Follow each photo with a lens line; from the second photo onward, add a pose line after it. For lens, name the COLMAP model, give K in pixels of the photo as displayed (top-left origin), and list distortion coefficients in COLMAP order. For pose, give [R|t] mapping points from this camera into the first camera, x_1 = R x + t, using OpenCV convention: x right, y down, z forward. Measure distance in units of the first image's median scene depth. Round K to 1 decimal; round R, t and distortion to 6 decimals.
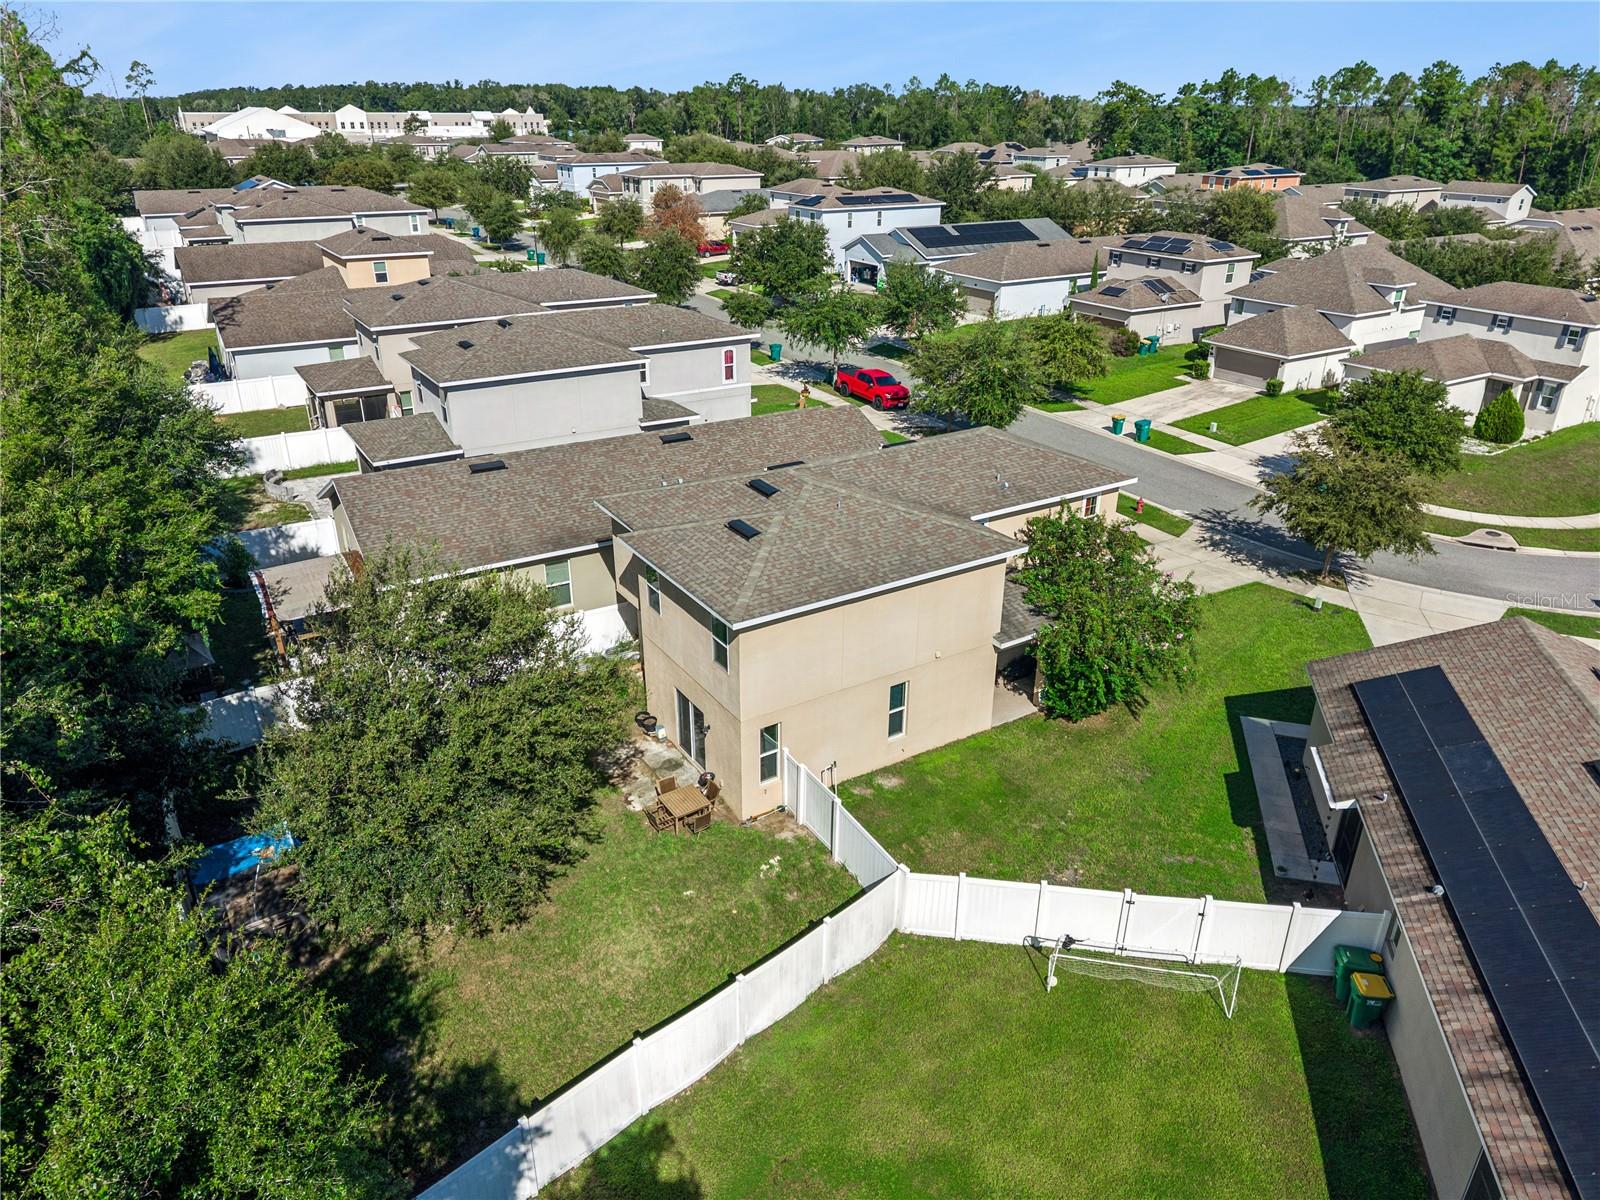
lens RADIAL K [[1073.5, 0, 800.0], [0, 1073.5, 600.0], [0, 0, 1]] dist [0.000977, 0.000823]
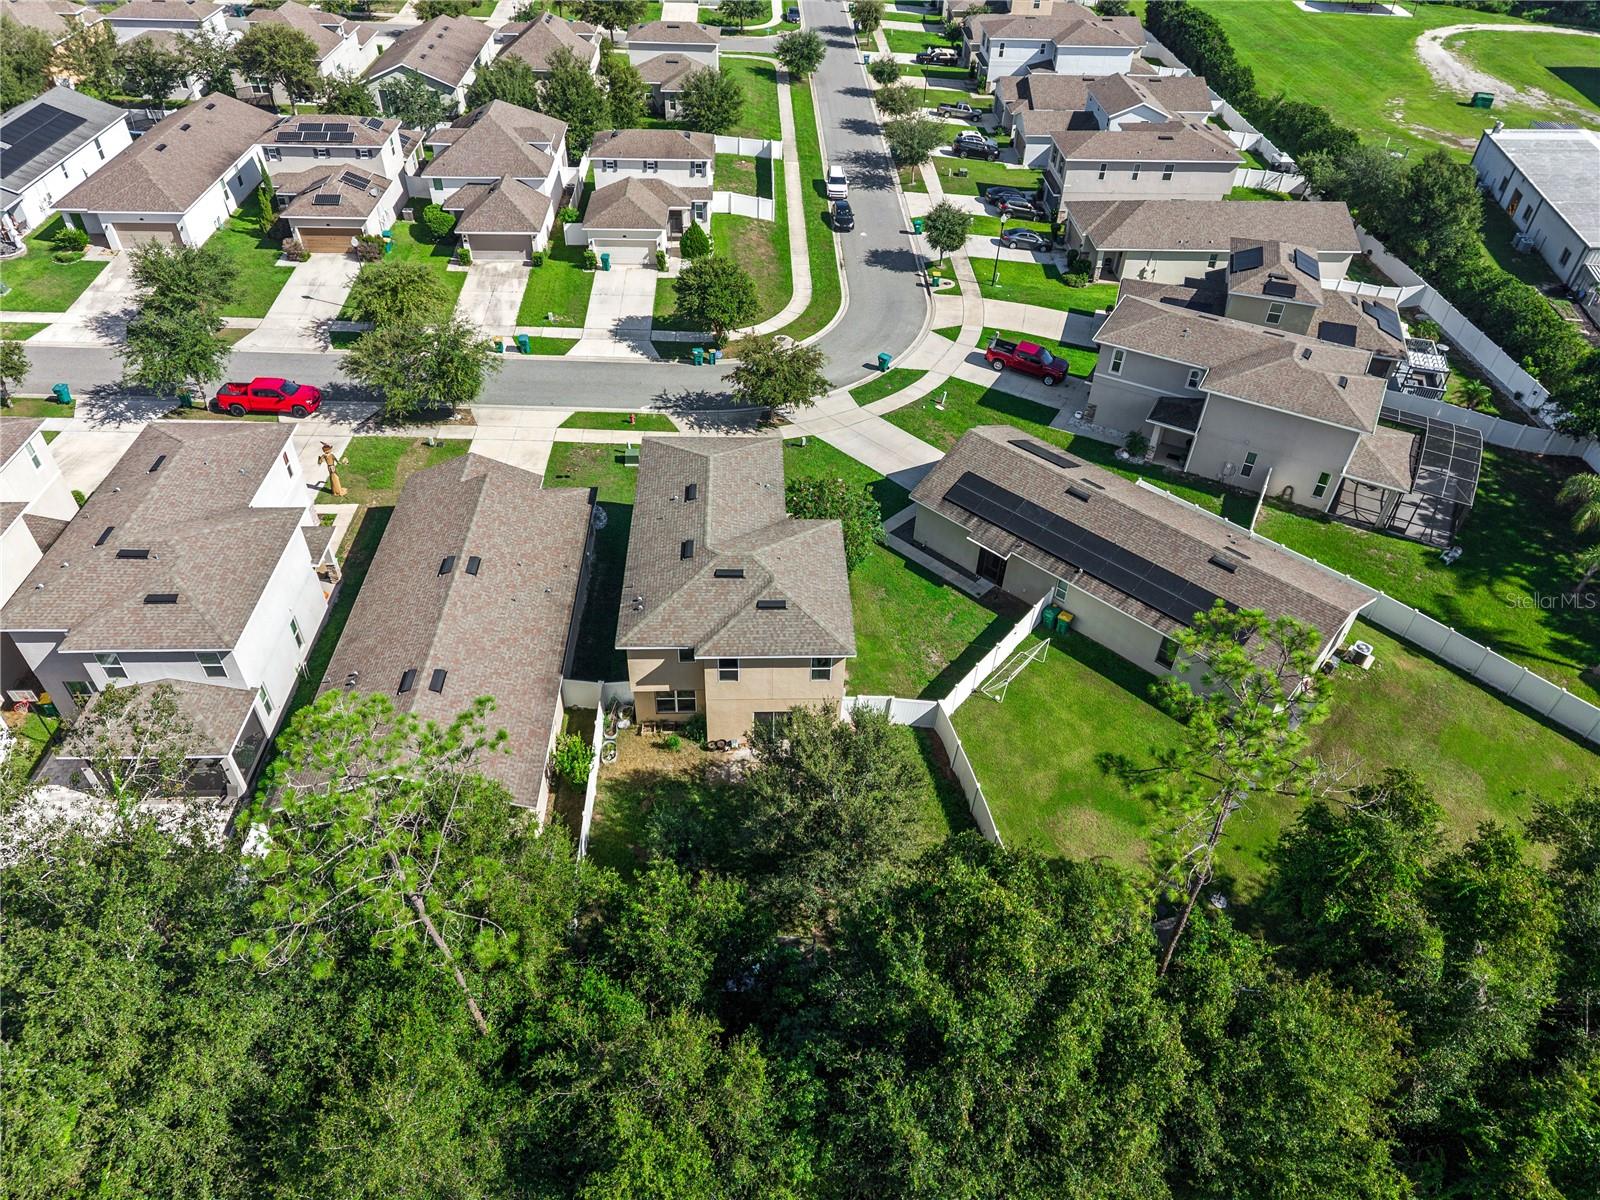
lens RADIAL K [[1061.4, 0, 797.5], [0, 1061.4, 601.3], [0, 0, 1]] dist [0.025476, -0.024309]
pose [[0.497600, -0.564567, 0.658527, -0.718124], [0.340354, 0.825387, 0.450439, -0.516116], [-0.797843, -0.000006, 0.602865, 0.014864]]
